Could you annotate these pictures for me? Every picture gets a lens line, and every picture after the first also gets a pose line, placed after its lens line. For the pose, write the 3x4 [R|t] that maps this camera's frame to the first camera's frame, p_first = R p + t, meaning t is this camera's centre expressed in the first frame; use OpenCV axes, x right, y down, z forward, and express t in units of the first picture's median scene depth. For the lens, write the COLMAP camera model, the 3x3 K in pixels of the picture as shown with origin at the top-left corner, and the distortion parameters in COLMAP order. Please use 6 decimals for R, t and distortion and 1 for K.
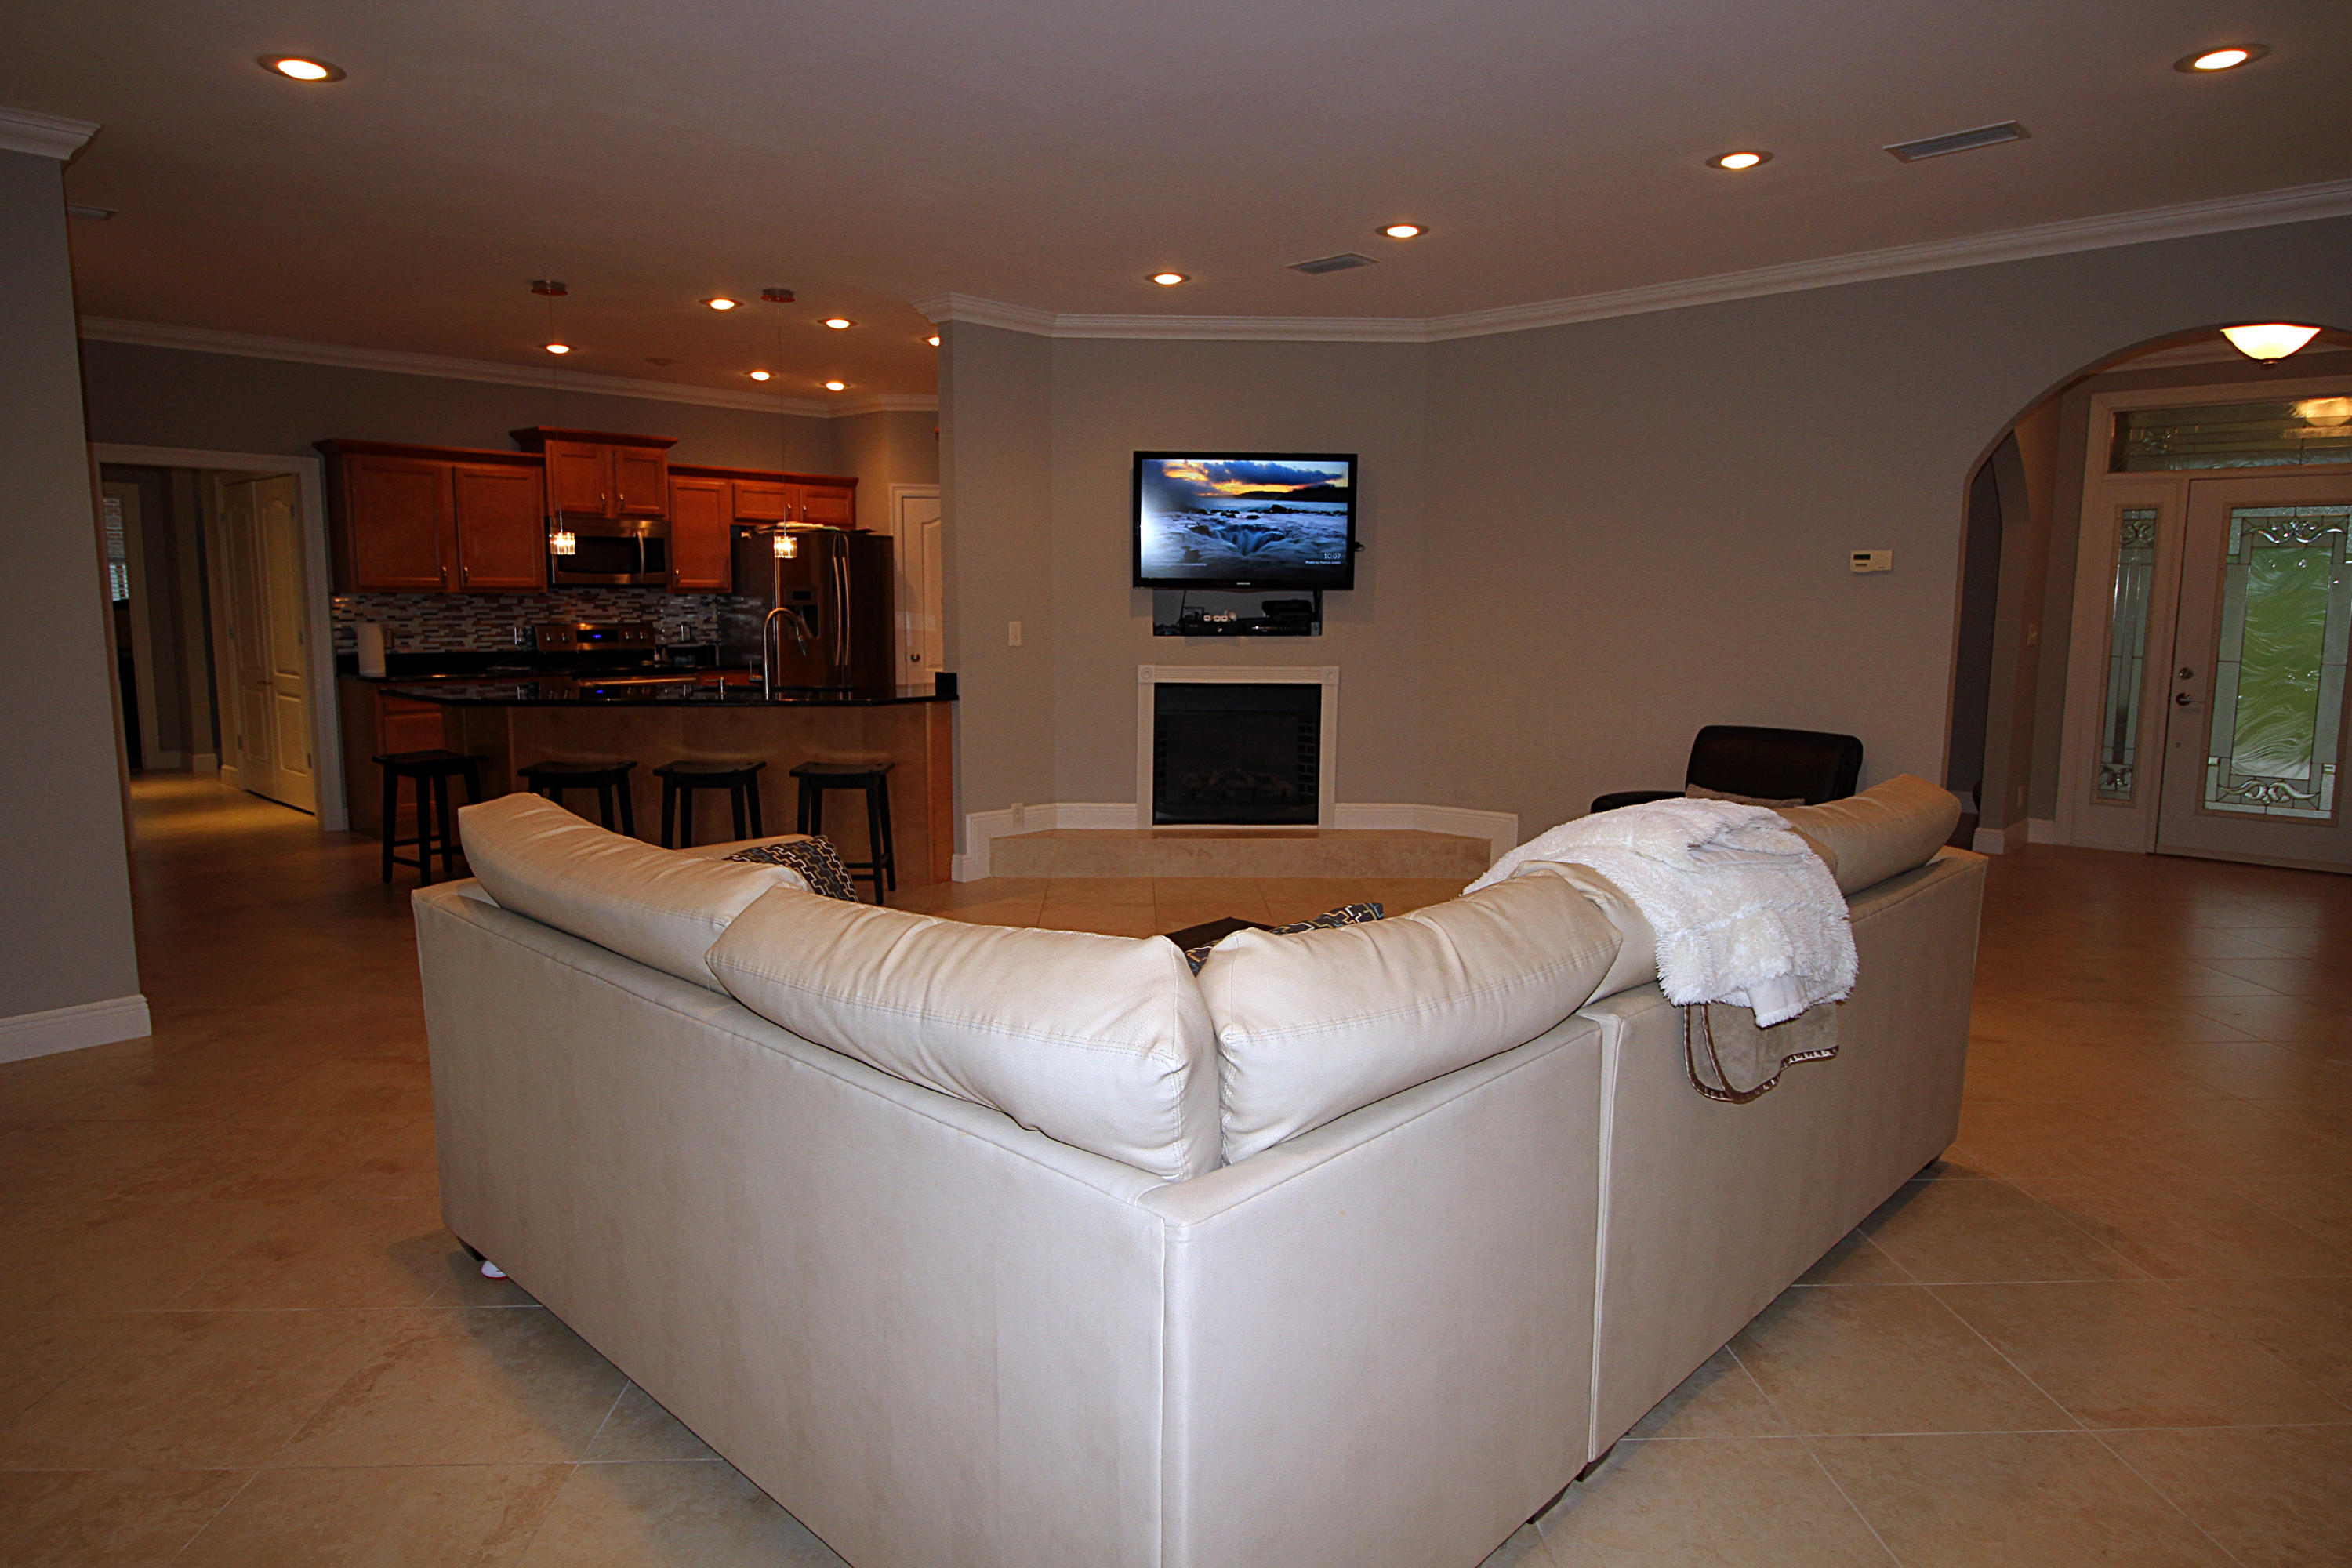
lens RADIAL K [[1388.7, 0, 1173.2], [0, 1388.7, 759.1], [0, 0, 1]] dist [-0.003380, -0.001074]
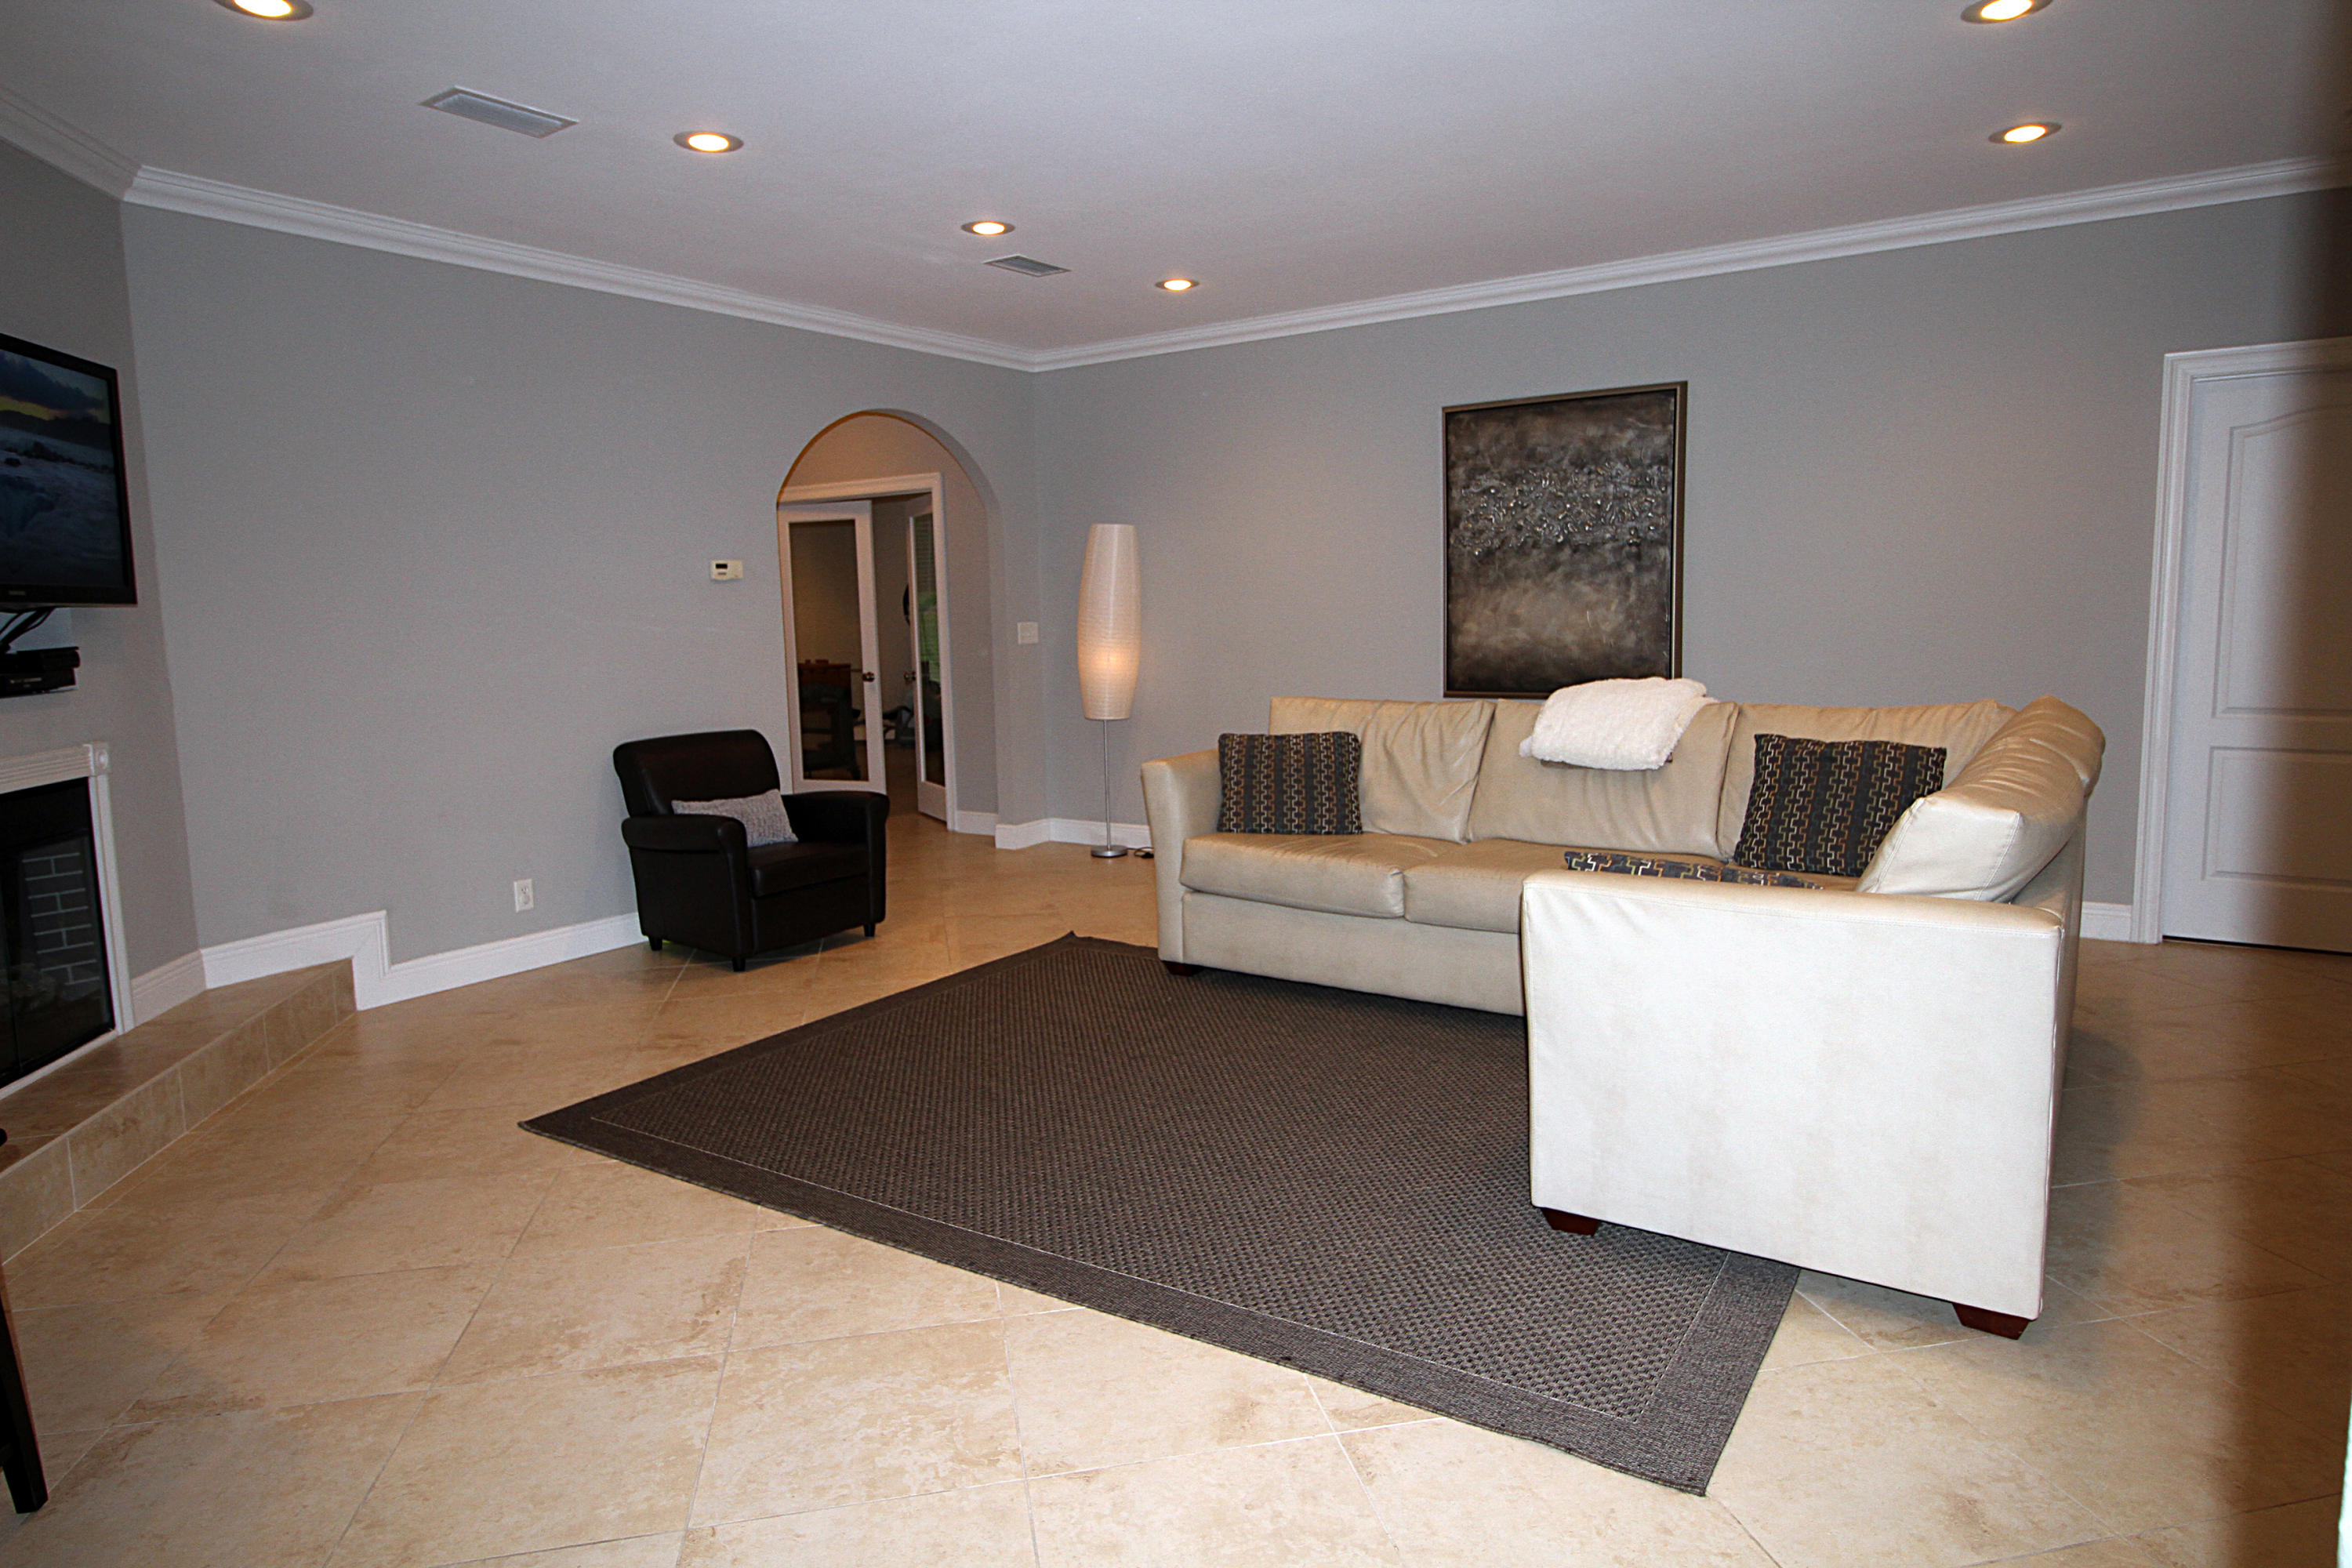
lens RADIAL K [[1388.7, 0, 1173.2], [0, 1388.7, 759.1], [0, 0, 1]] dist [-0.003380, -0.001074]
pose [[-0.153825, -0.113982, 0.981502, -0.521496], [0.137061, 0.981260, 0.135435, -0.079054], [-0.978546, 0.155359, -0.135320, 0.677385]]
